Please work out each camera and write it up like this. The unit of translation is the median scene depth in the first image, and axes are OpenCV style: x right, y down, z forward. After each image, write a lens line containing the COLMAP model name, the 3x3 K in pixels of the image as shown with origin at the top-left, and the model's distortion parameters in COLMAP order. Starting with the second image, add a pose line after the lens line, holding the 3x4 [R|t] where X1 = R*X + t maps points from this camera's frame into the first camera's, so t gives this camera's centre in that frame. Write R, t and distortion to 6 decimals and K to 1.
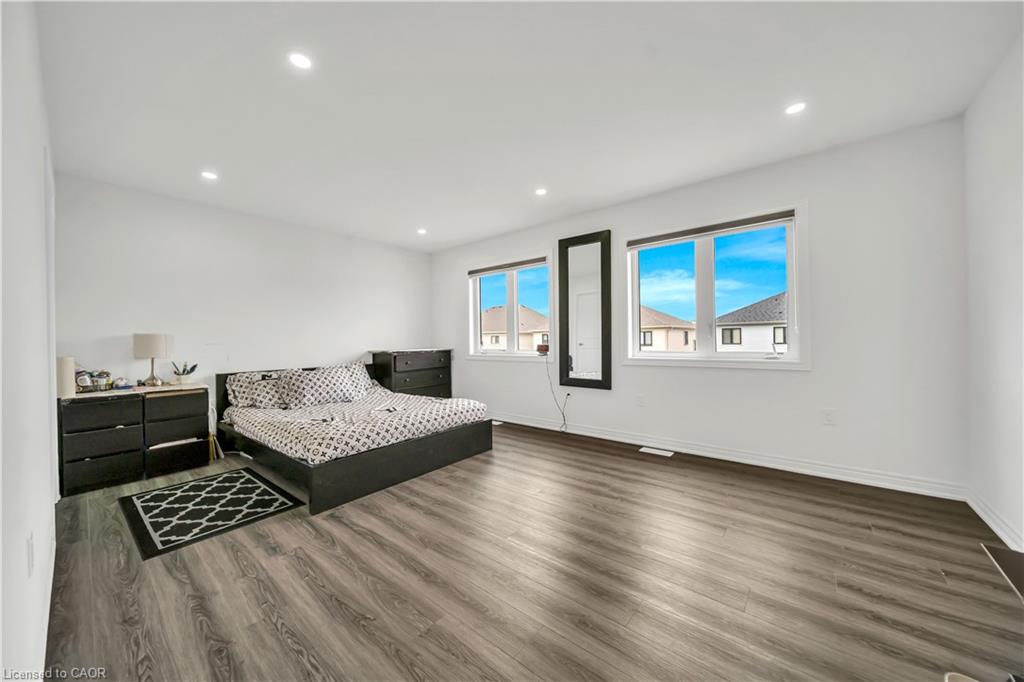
lens RADIAL K [[361.1, 0, 510.6], [0, 361.1, 341.8], [0, 0, 1]] dist [-0.001677, -0.000272]
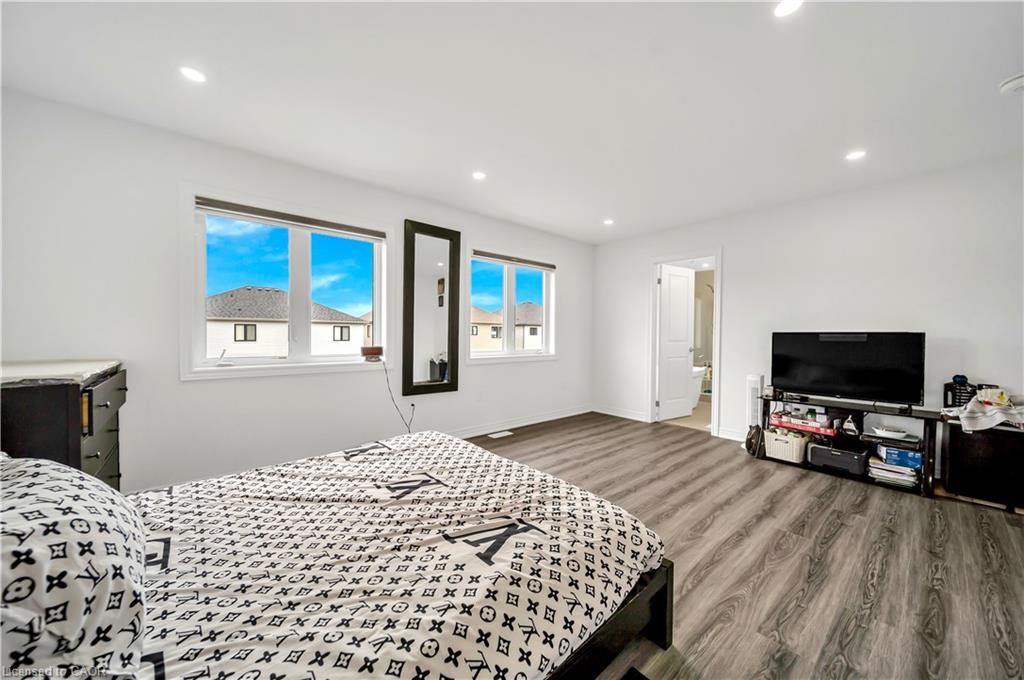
lens RADIAL K [[361.1, 0, 510.4], [0, 361.1, 338.3], [0, 0, 1]] dist [-0.001677, -0.000272]
pose [[0.178508, 0.005575, 0.983923, -0.674825], [-0.005384, 0.999975, -0.004689, -0.008769], [-0.983924, -0.004461, 0.178534, 0.659449]]
